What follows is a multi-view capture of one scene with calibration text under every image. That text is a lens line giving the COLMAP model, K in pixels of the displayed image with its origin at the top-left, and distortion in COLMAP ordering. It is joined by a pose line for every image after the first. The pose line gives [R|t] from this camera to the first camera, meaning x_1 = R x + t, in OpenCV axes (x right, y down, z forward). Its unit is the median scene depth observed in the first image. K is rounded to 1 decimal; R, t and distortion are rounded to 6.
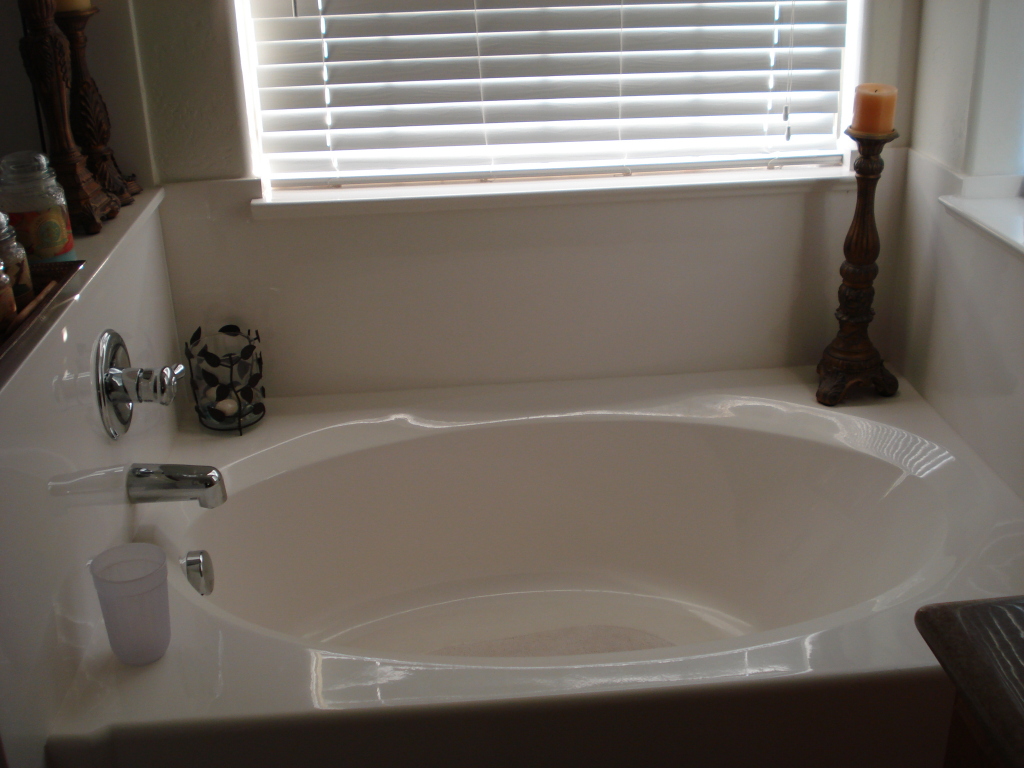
lens RADIAL K [[1166.8, 0, 511.3], [0, 1166.8, 394.8], [0, 0, 1]] dist [-0.075674, -0.052621]
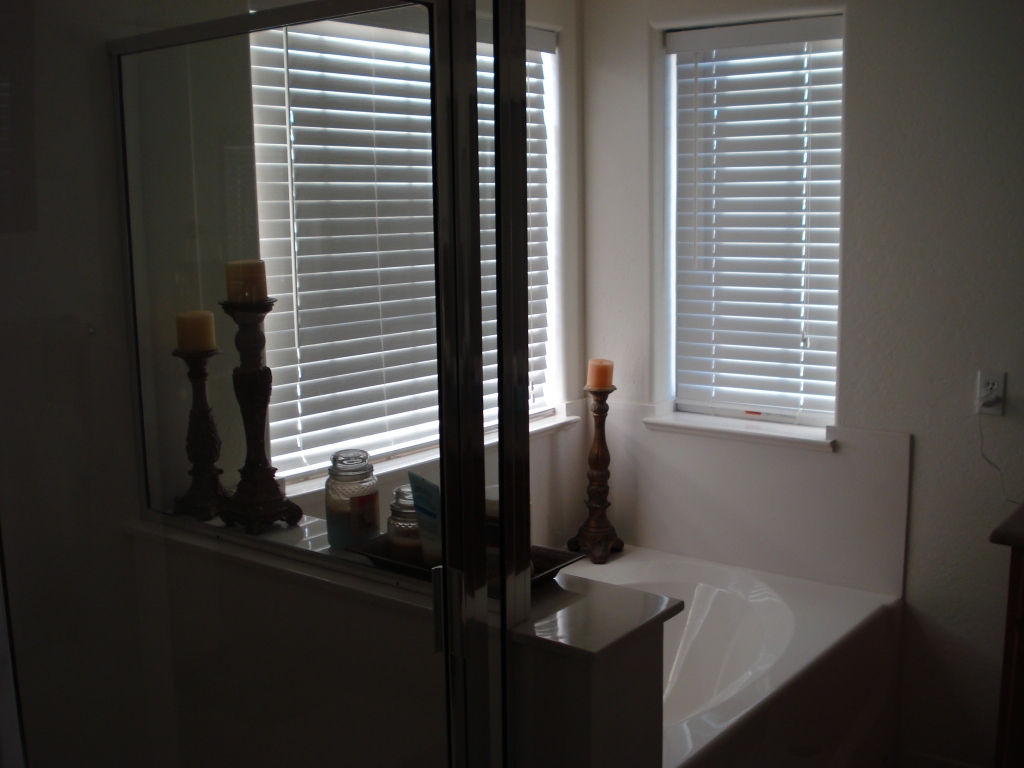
lens RADIAL K [[1166.8, 0, 511.3], [0, 1166.8, 394.8], [0, 0, 1]] dist [-0.075674, -0.052621]
pose [[0.668679, -0.101648, 0.736571, -0.944510], [0.292142, 0.946864, -0.134545, -0.031421], [-0.683756, 0.305150, 0.662843, -0.010846]]
